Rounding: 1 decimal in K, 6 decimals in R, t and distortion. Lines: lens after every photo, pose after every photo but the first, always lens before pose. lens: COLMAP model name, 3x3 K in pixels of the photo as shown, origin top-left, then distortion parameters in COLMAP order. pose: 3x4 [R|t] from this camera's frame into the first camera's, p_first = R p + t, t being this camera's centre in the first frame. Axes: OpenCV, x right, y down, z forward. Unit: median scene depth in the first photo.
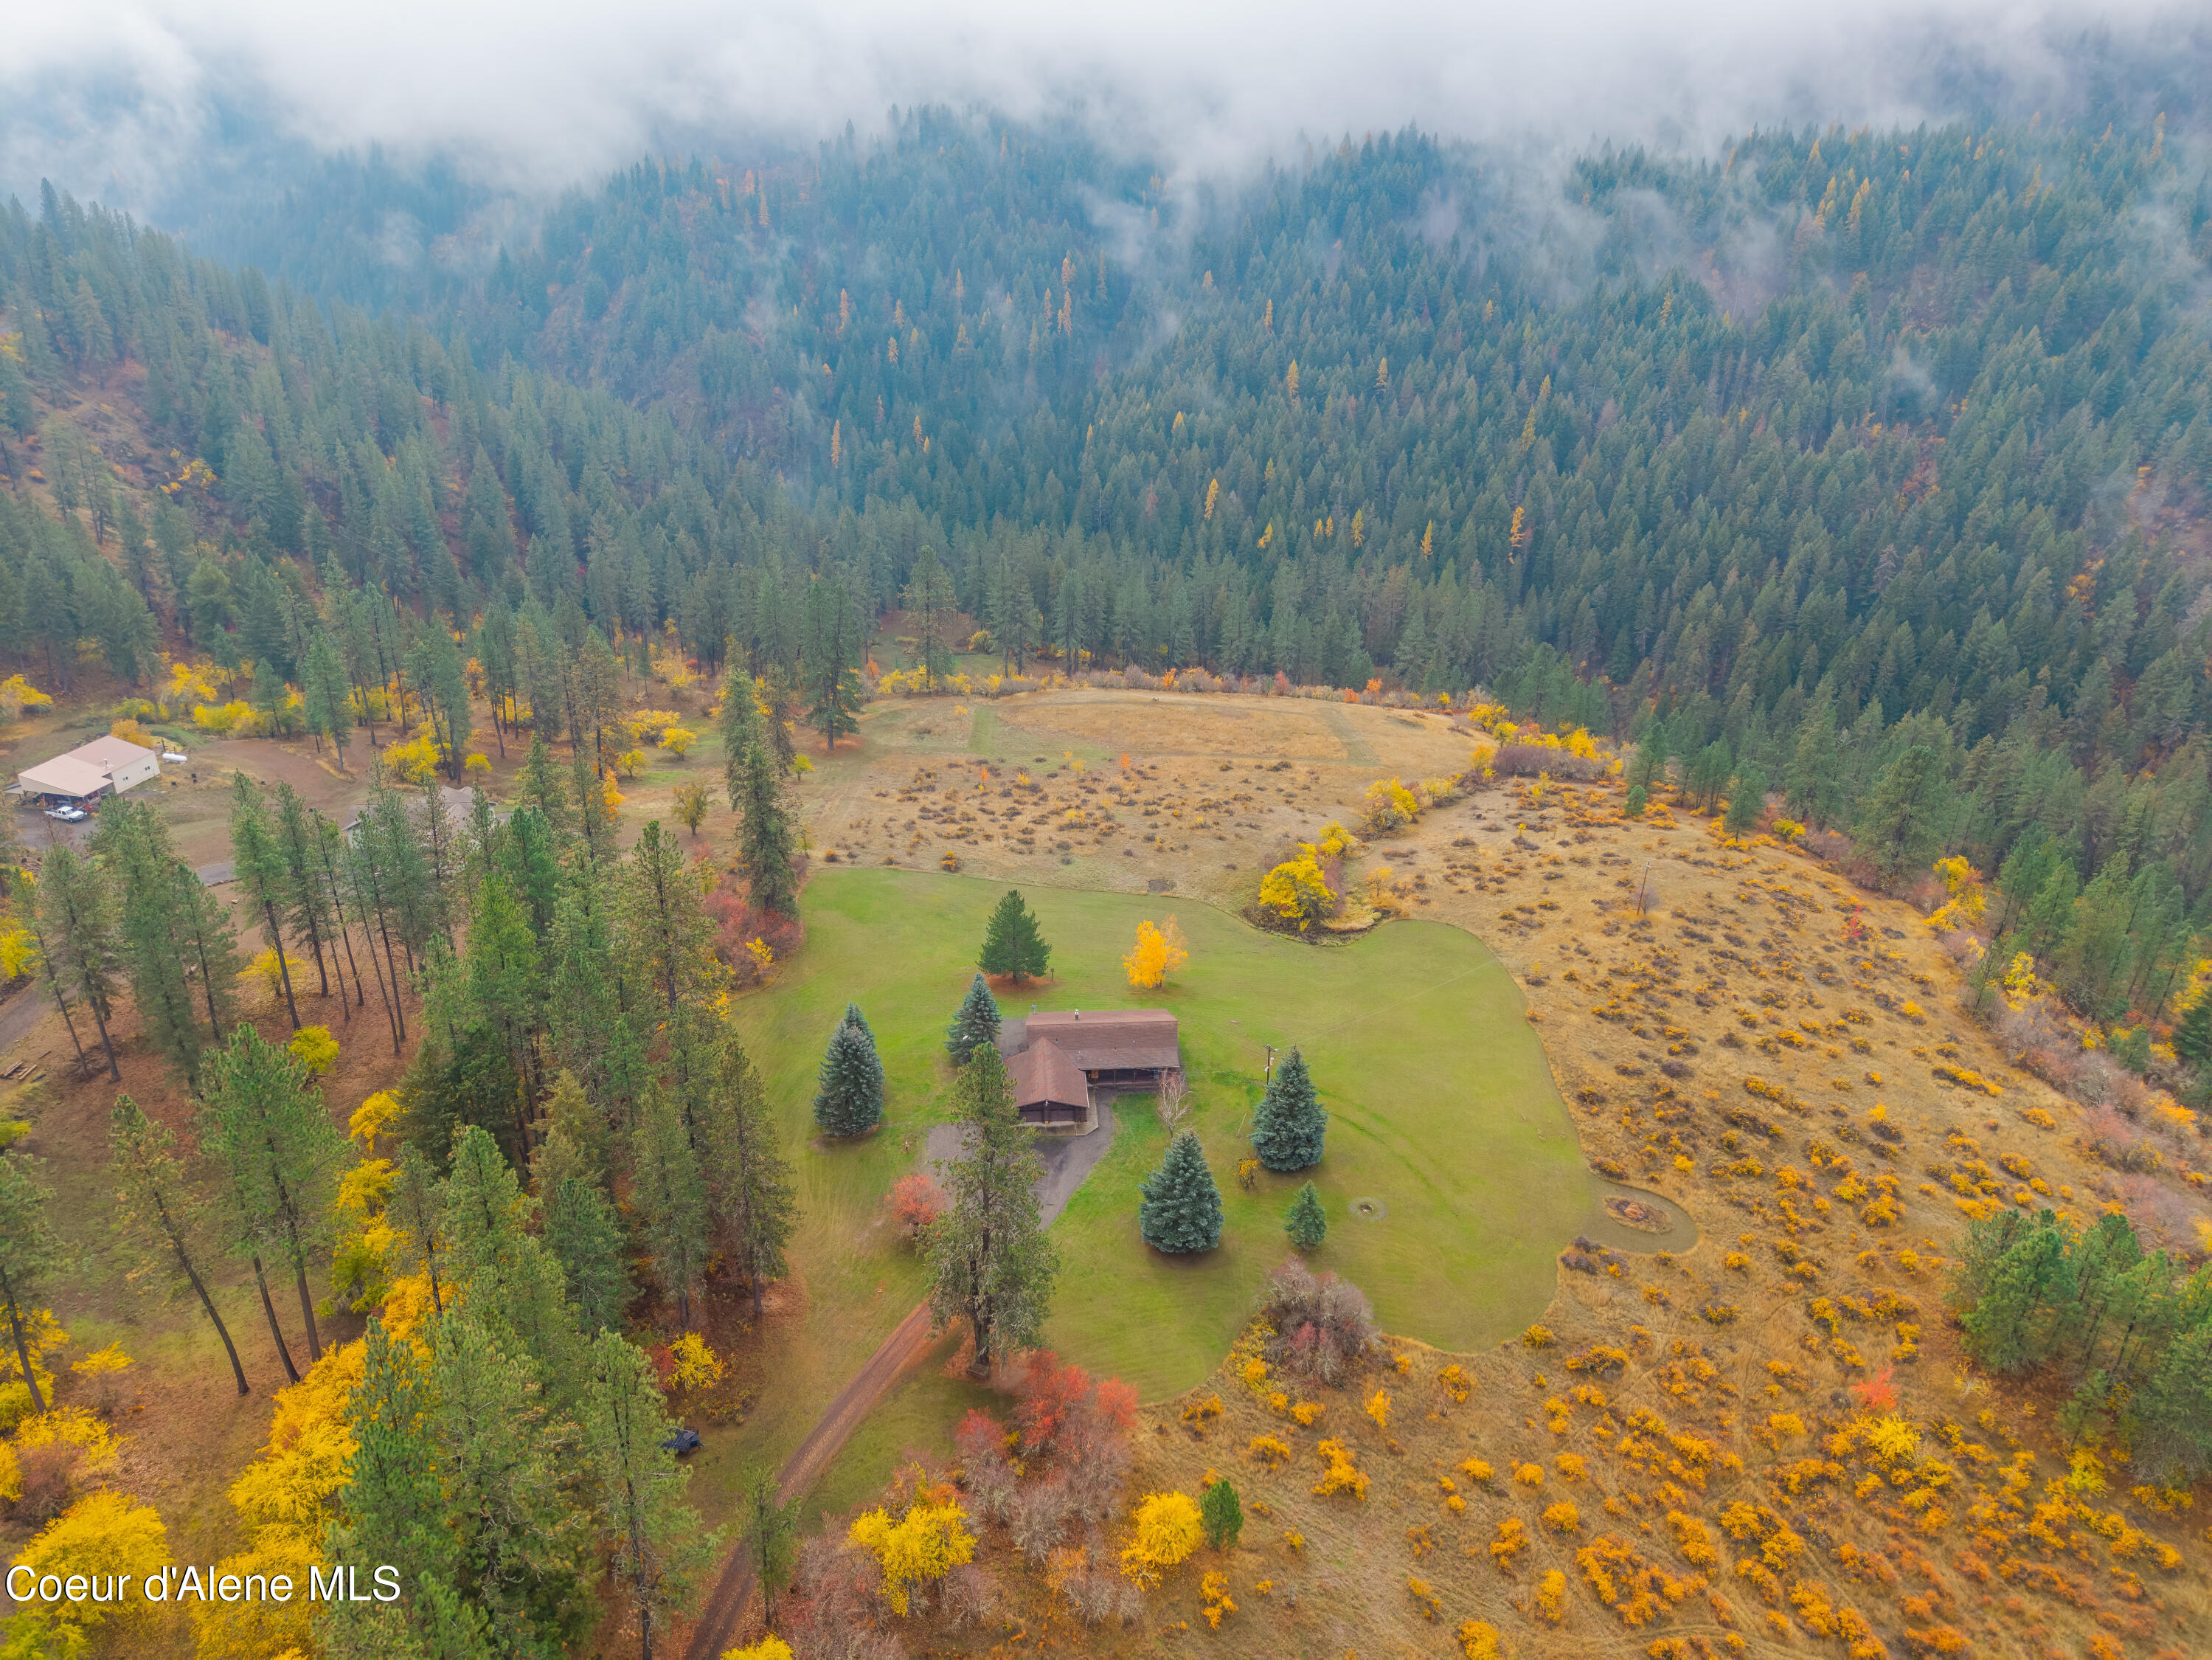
lens RADIAL K [[1485.7, 0, 1092.5], [0, 1485.7, 848.9], [0, 0, 1]] dist [0.021048, -0.021443]
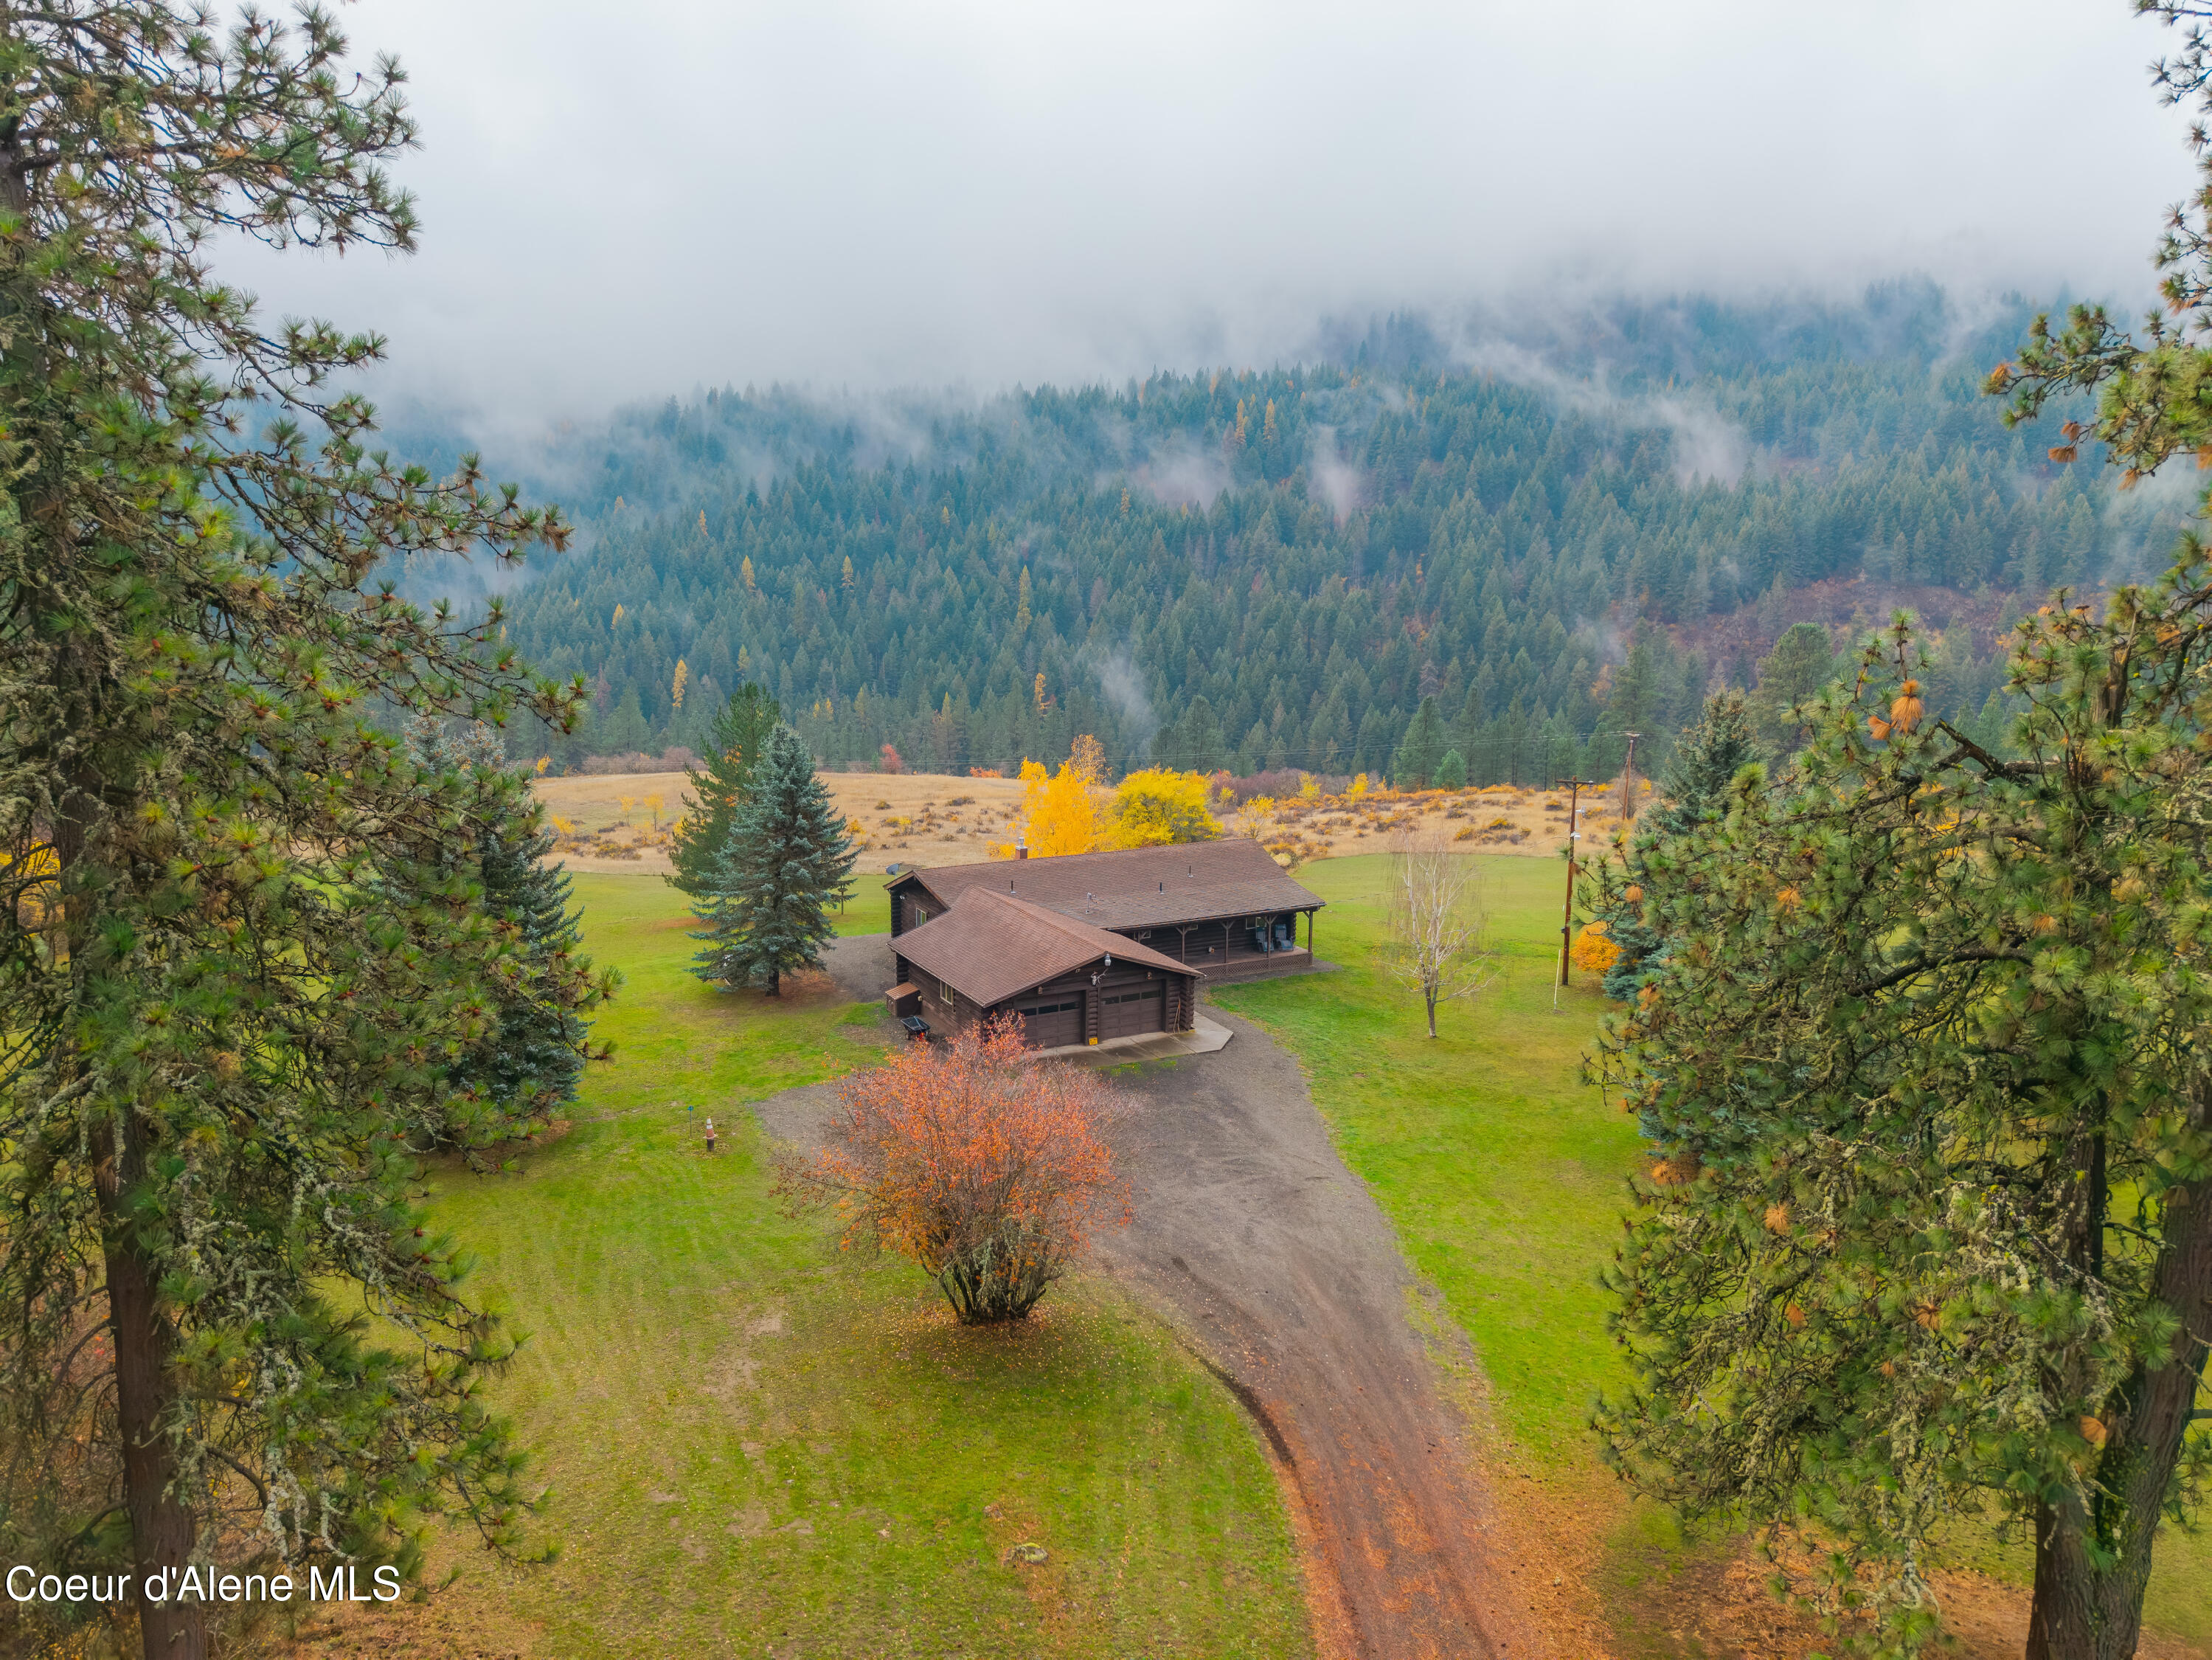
lens RADIAL K [[1485.7, 0, 1112.4], [0, 1485.7, 827.0], [0, 0, 1]] dist [0.021048, -0.021443]
pose [[0.907580, -0.071339, 0.413775, -0.090431], [0.176657, 0.958873, -0.222161, 0.118962], [-0.380909, 0.274725, 0.882856, 0.385169]]
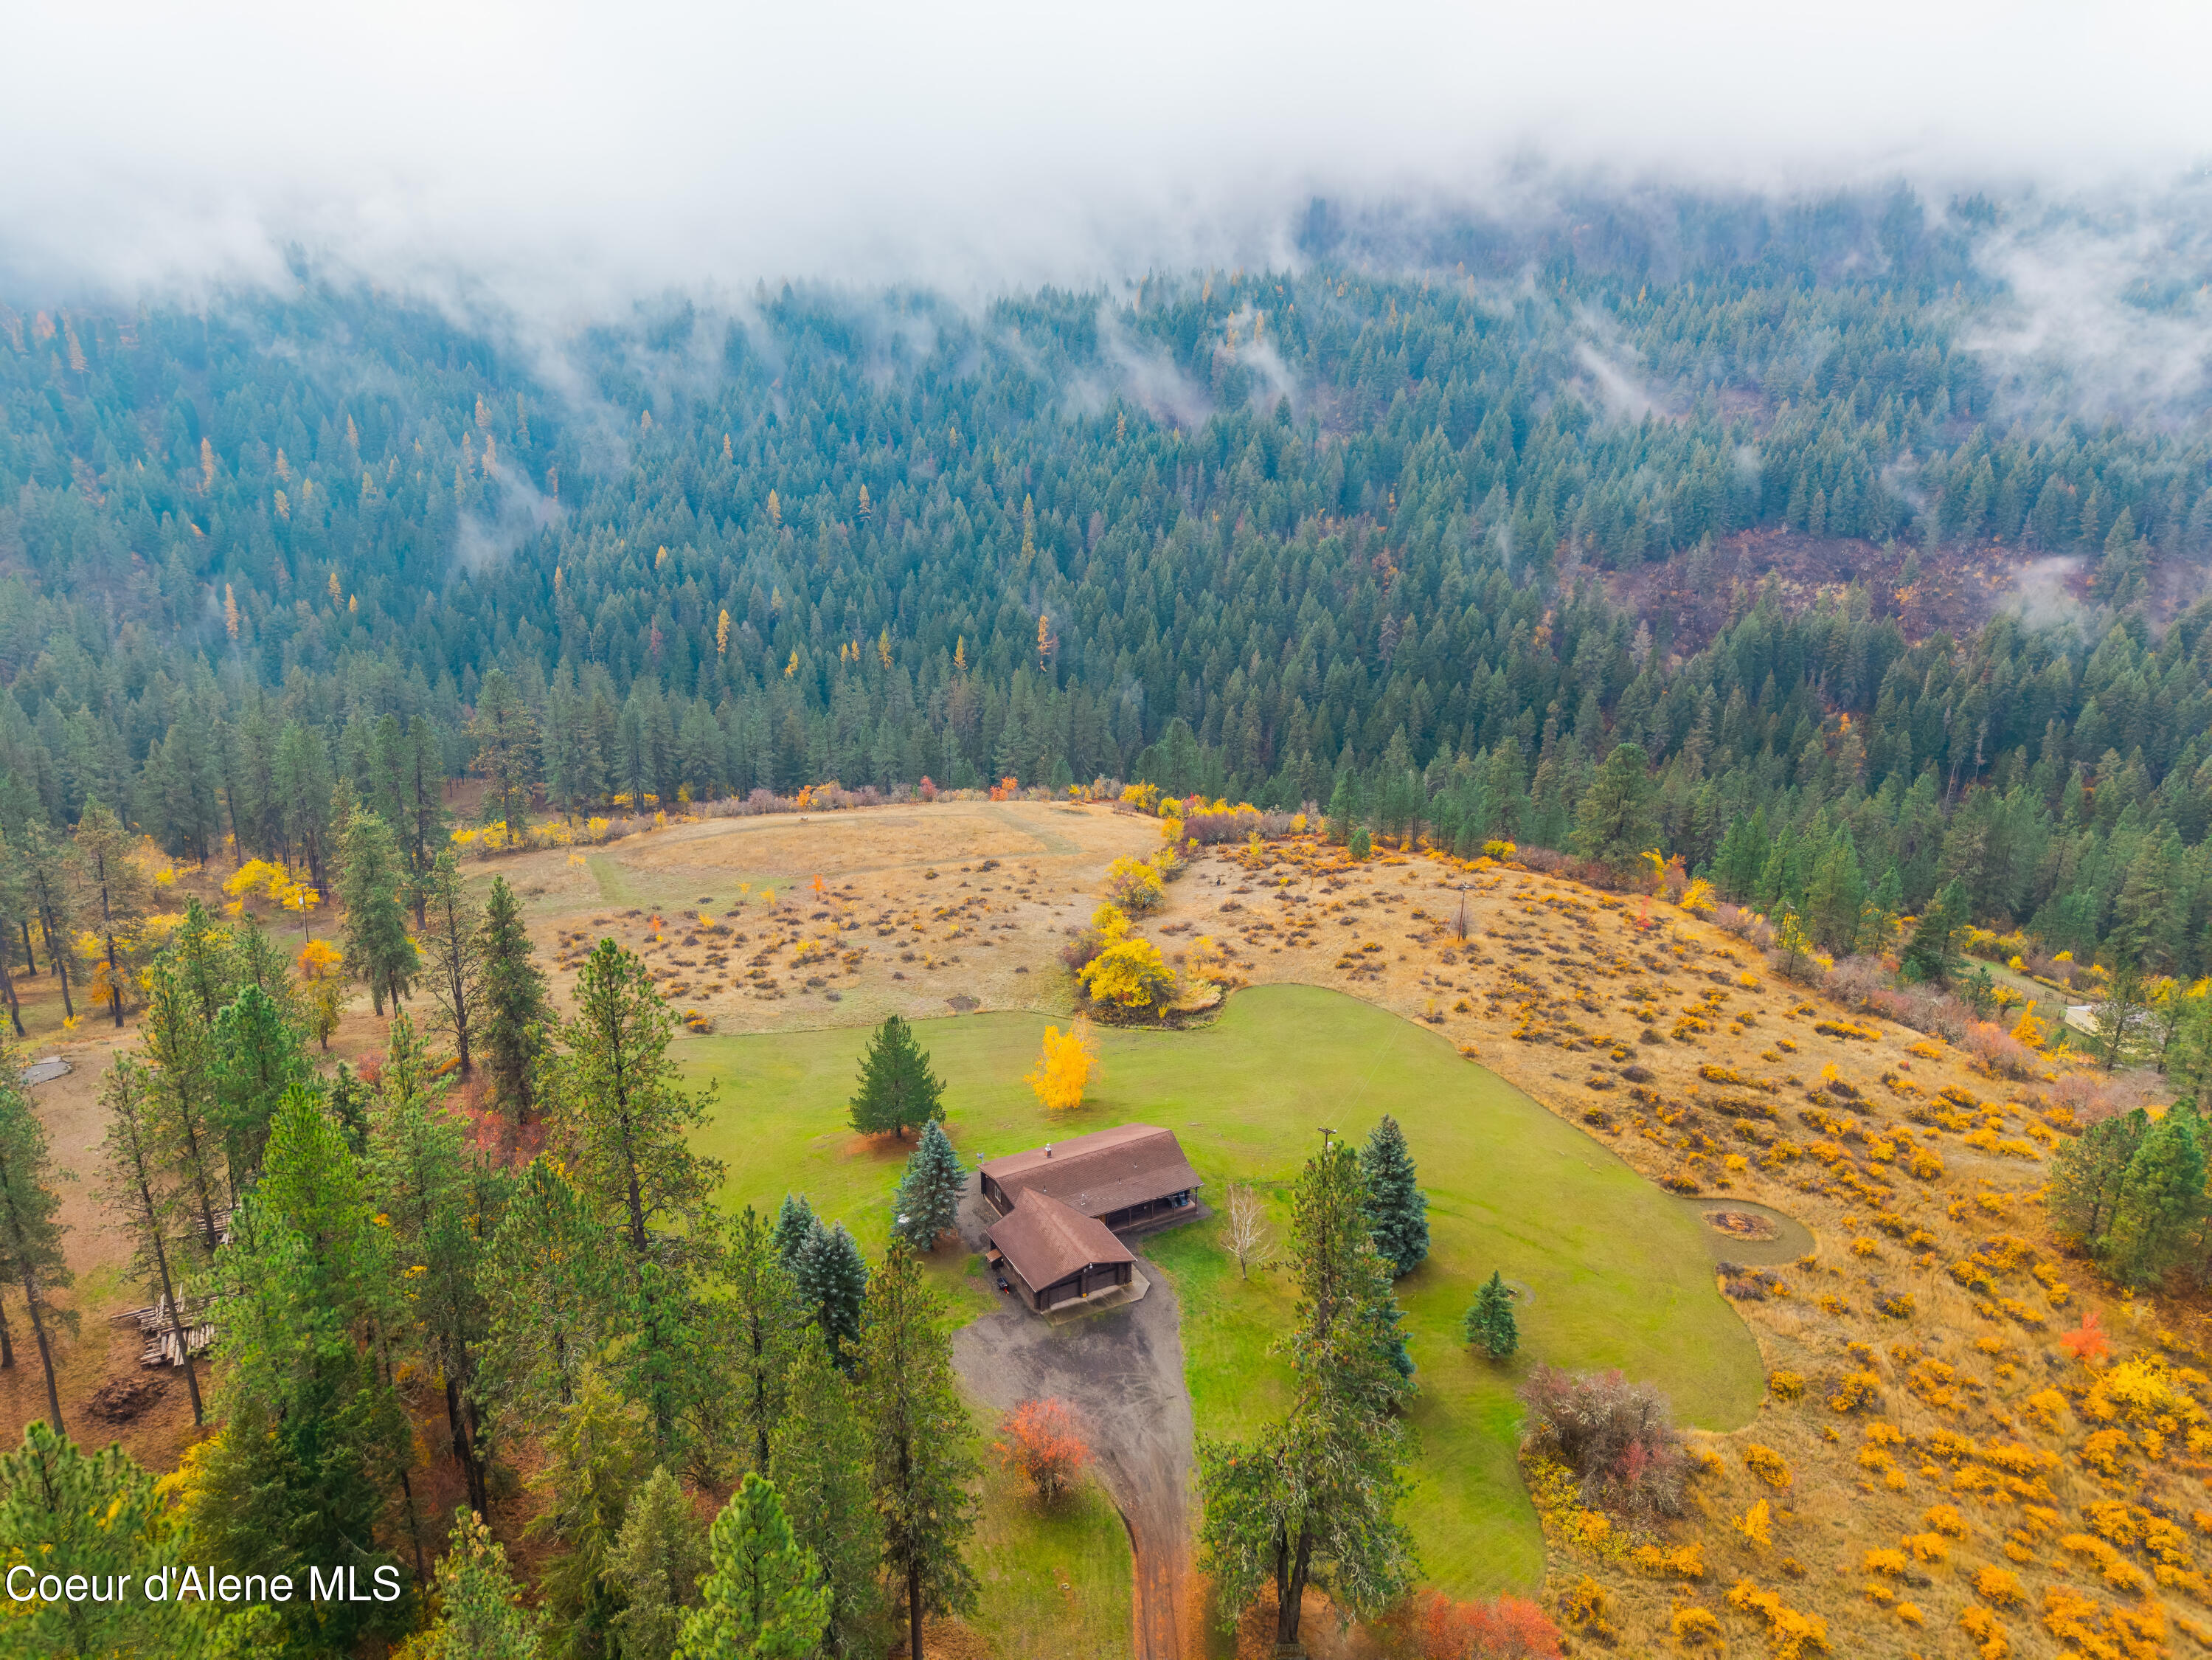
lens RADIAL K [[1485.7, 0, 1111.9], [0, 1485.7, 839.8], [0, 0, 1]] dist [0.021048, -0.021443]
pose [[0.907841, -0.131996, 0.397997, -0.158176], [0.177659, 0.980839, -0.079948, 0.013345], [-0.379818, 0.143288, 0.913896, 0.159823]]
